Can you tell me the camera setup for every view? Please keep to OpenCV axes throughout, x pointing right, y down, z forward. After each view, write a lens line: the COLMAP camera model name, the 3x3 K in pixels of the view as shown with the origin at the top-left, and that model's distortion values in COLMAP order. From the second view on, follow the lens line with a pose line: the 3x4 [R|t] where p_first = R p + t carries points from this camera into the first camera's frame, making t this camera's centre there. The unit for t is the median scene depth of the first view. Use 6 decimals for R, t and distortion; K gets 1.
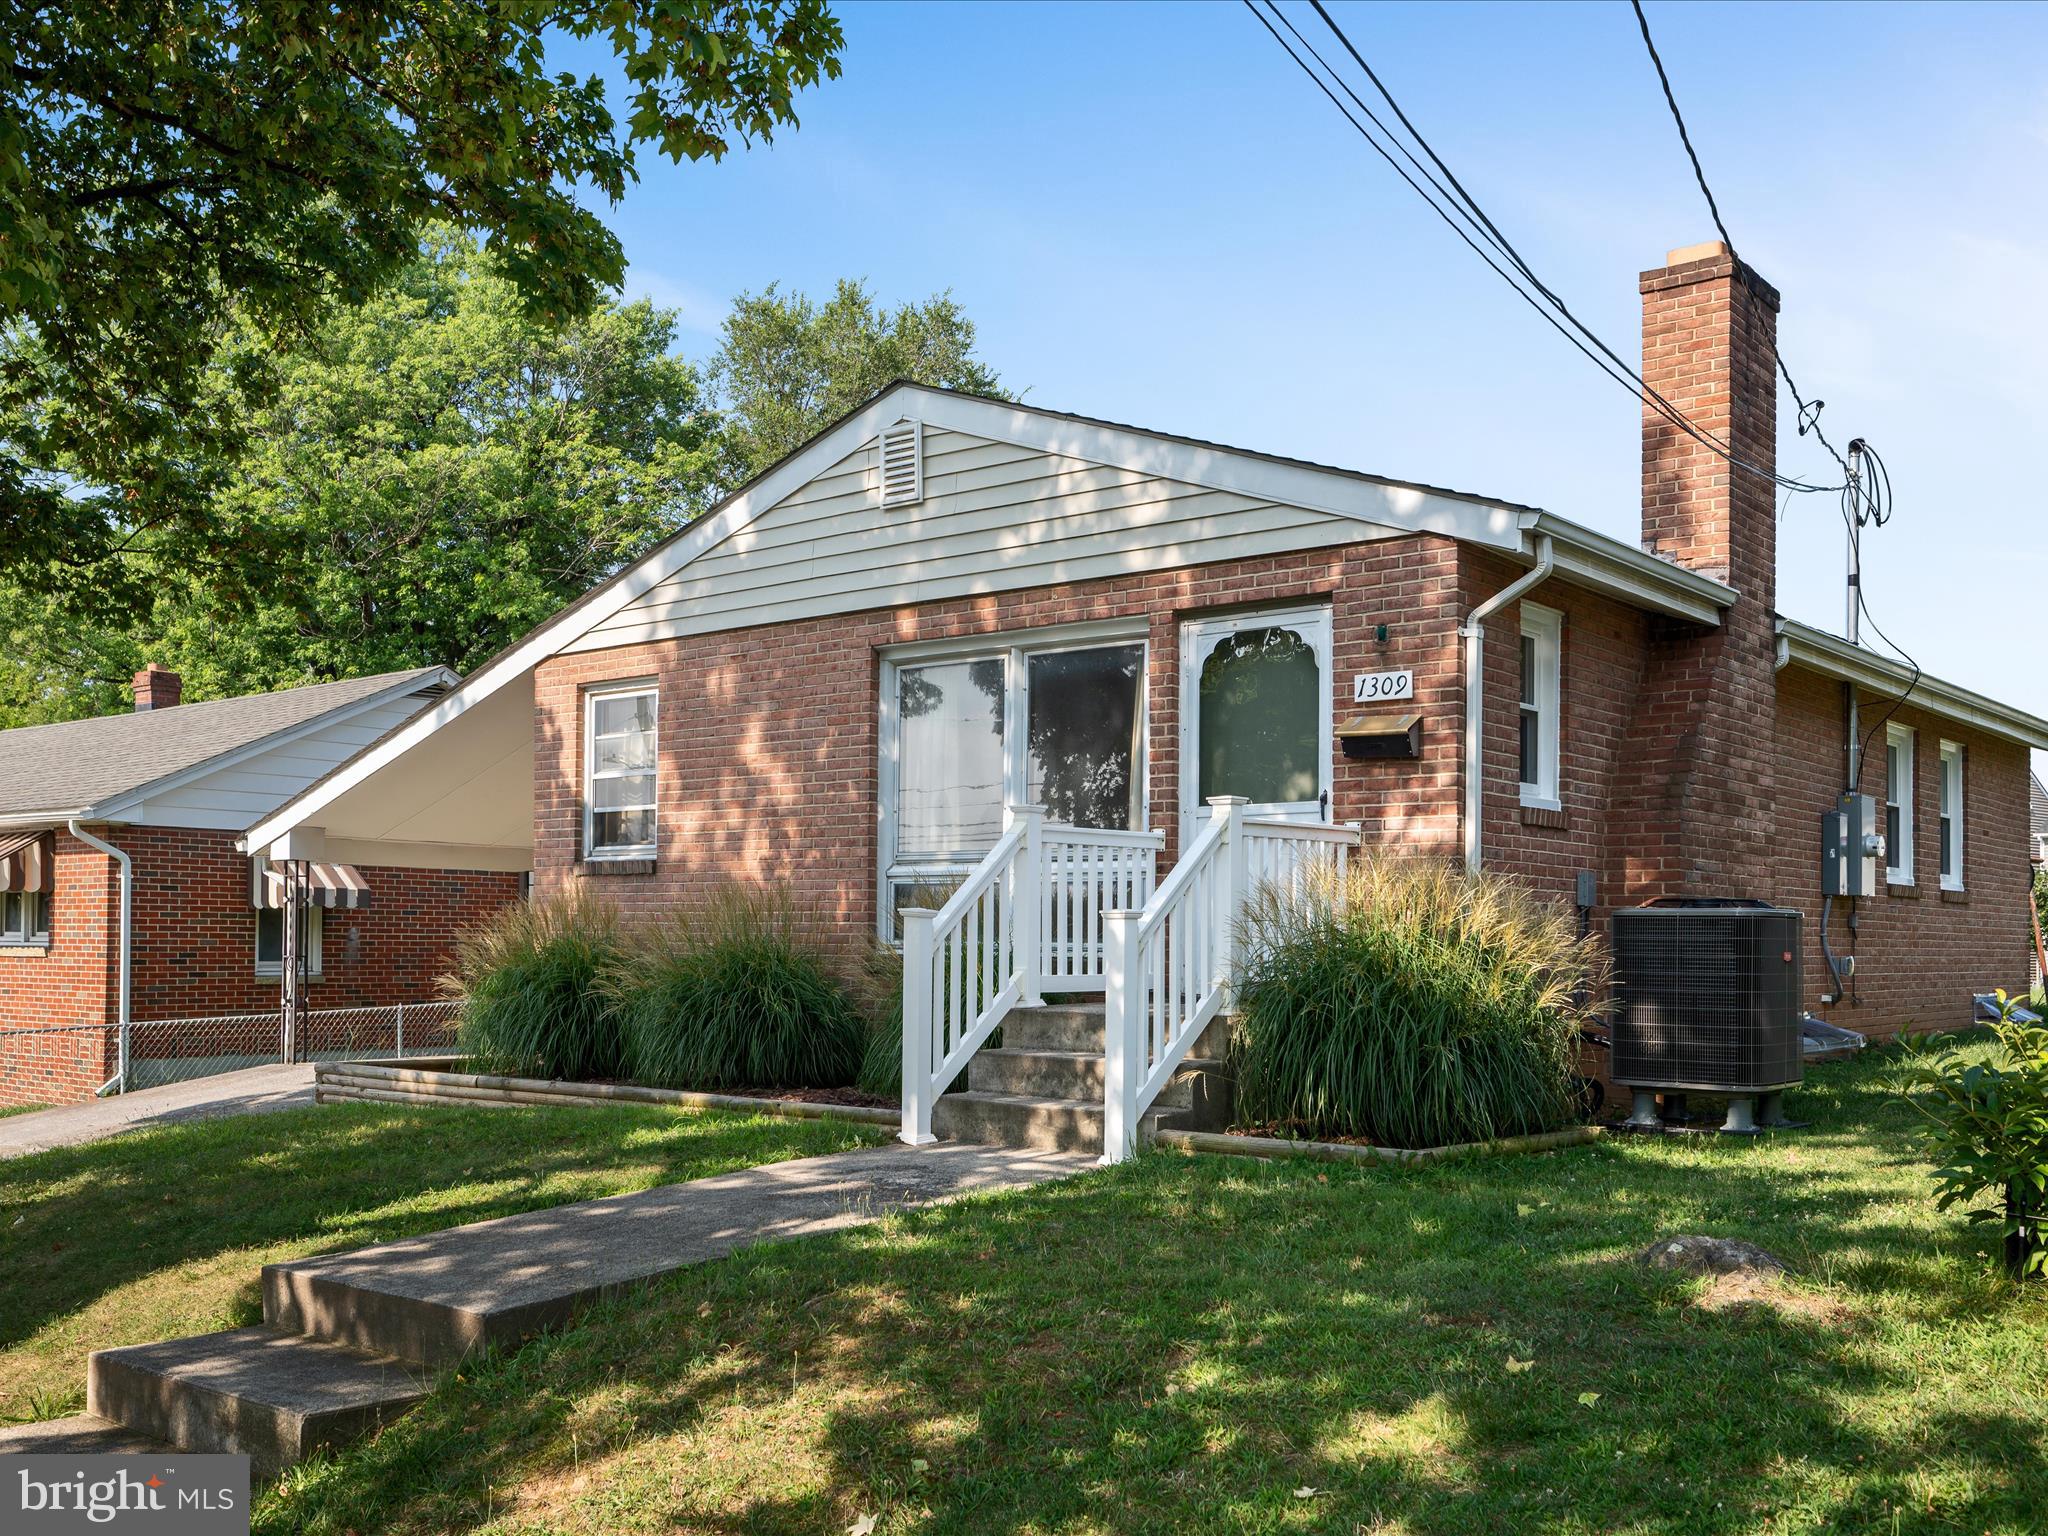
lens RADIAL K [[1844.3, 0, 1021.8], [0, 1844.3, 849.6], [0, 0, 1]] dist [-0.010611, -0.005269]
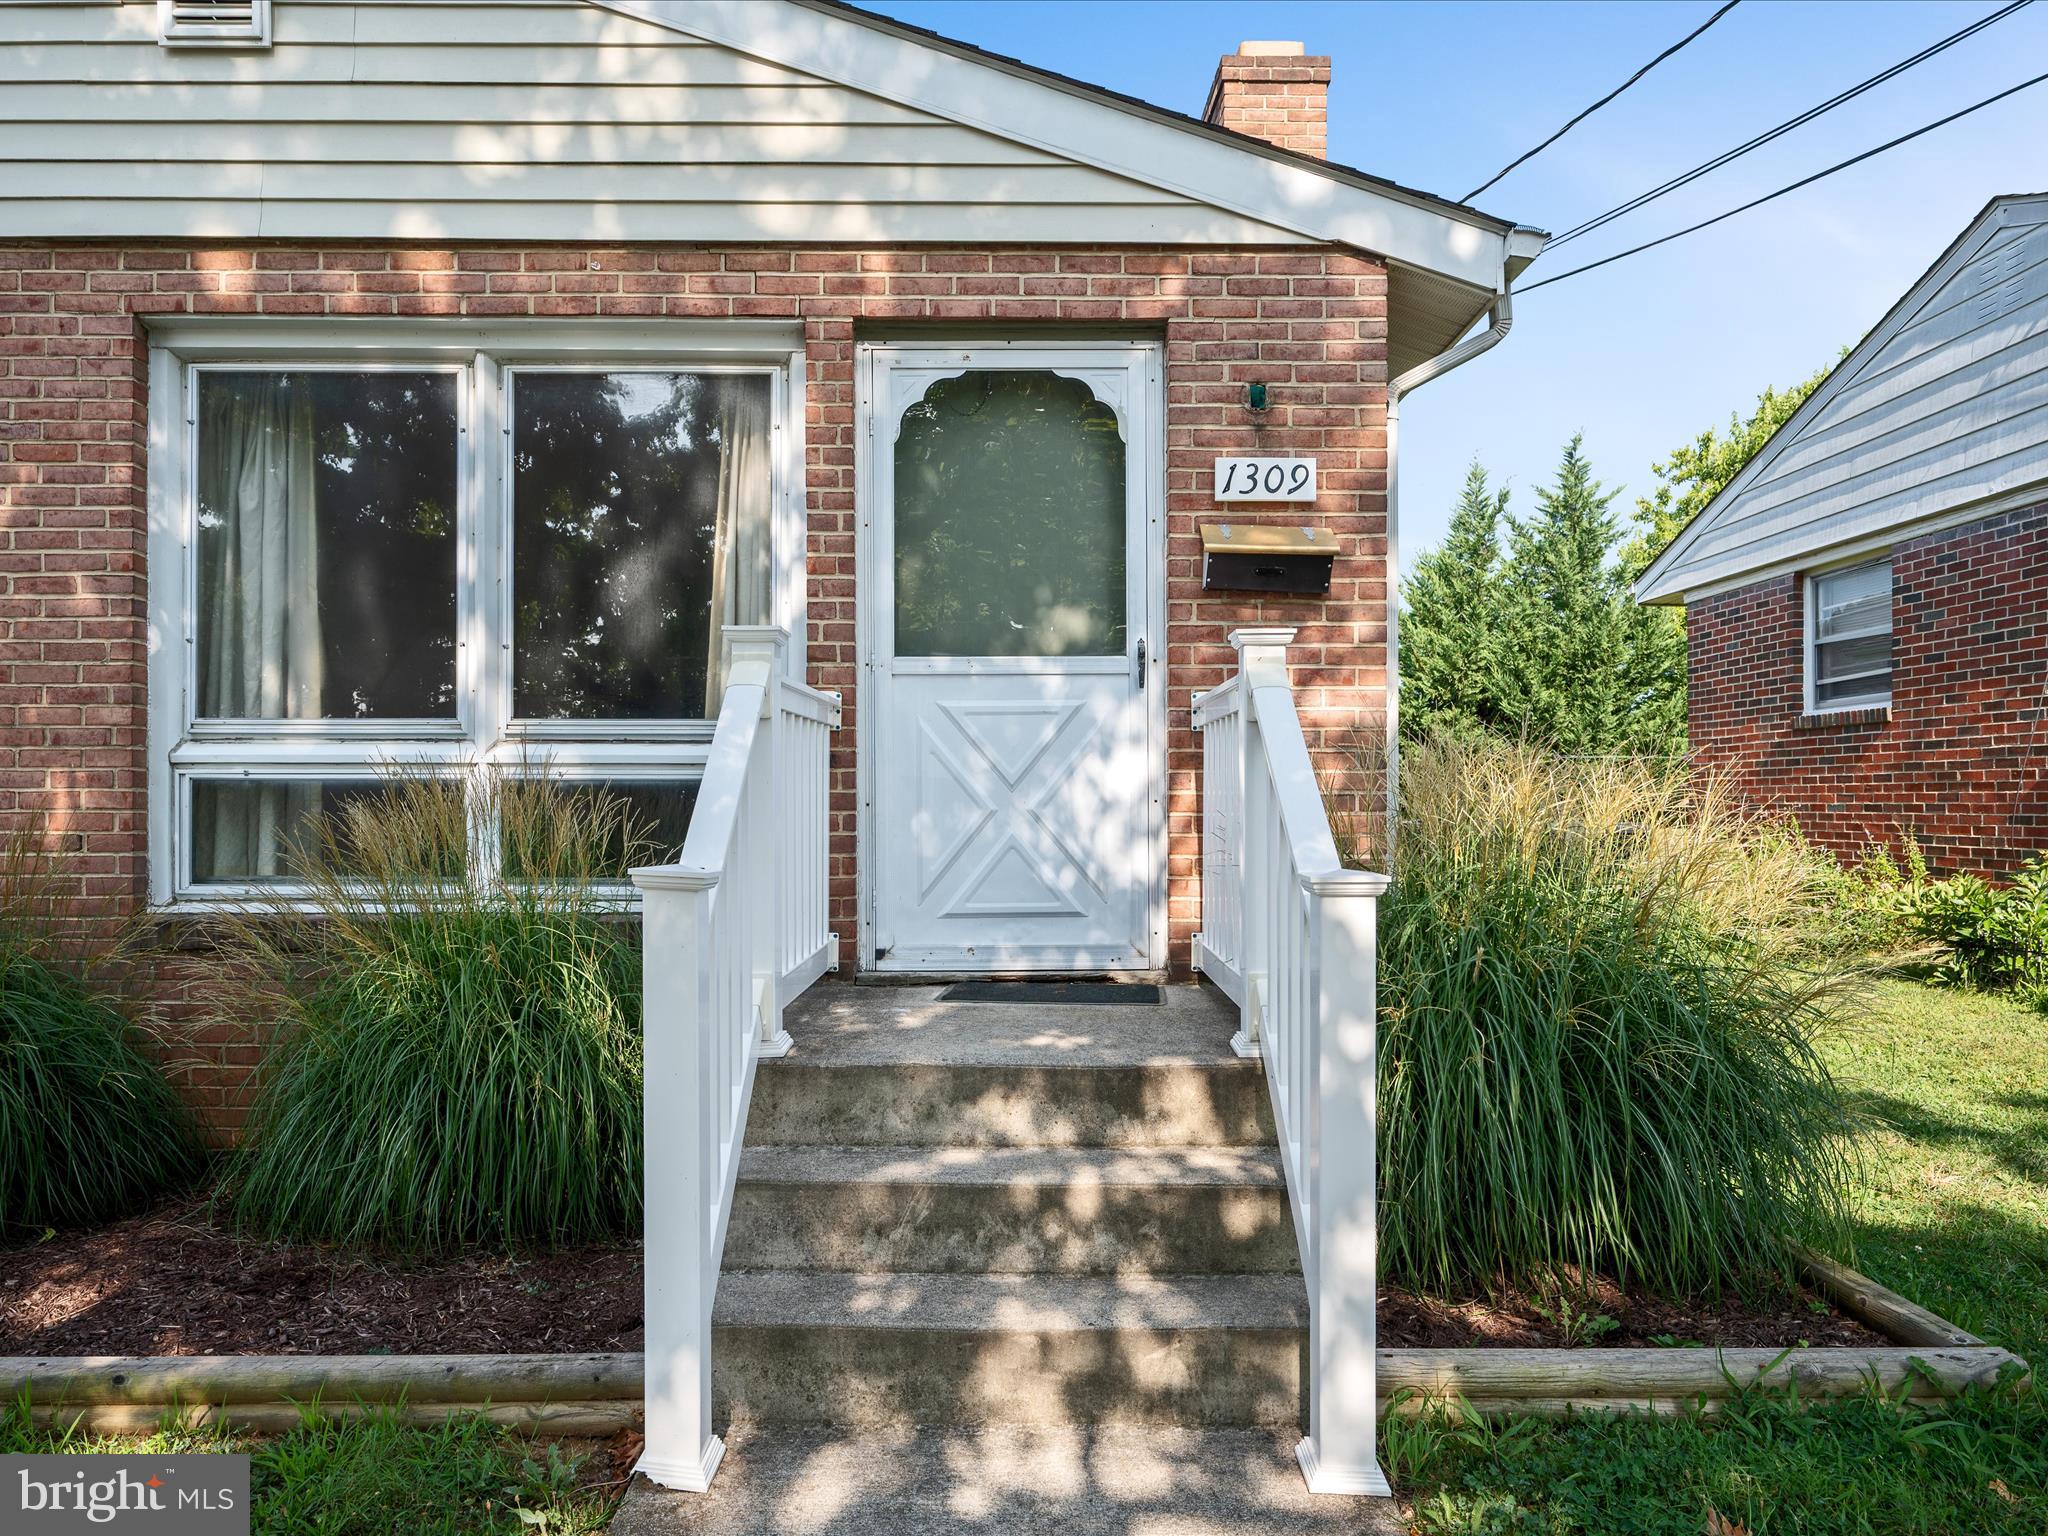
lens RADIAL K [[1374.5, 0, 1022.6], [0, 1374.5, 797.8], [0, 0, 1]] dist [-0.001352, -0.006370]
pose [[0.767587, -0.008191, 0.640893, -0.163398], [-0.022906, 0.998929, 0.040202, 0.003698], [-0.640536, -0.045539, 0.766577, 0.649785]]
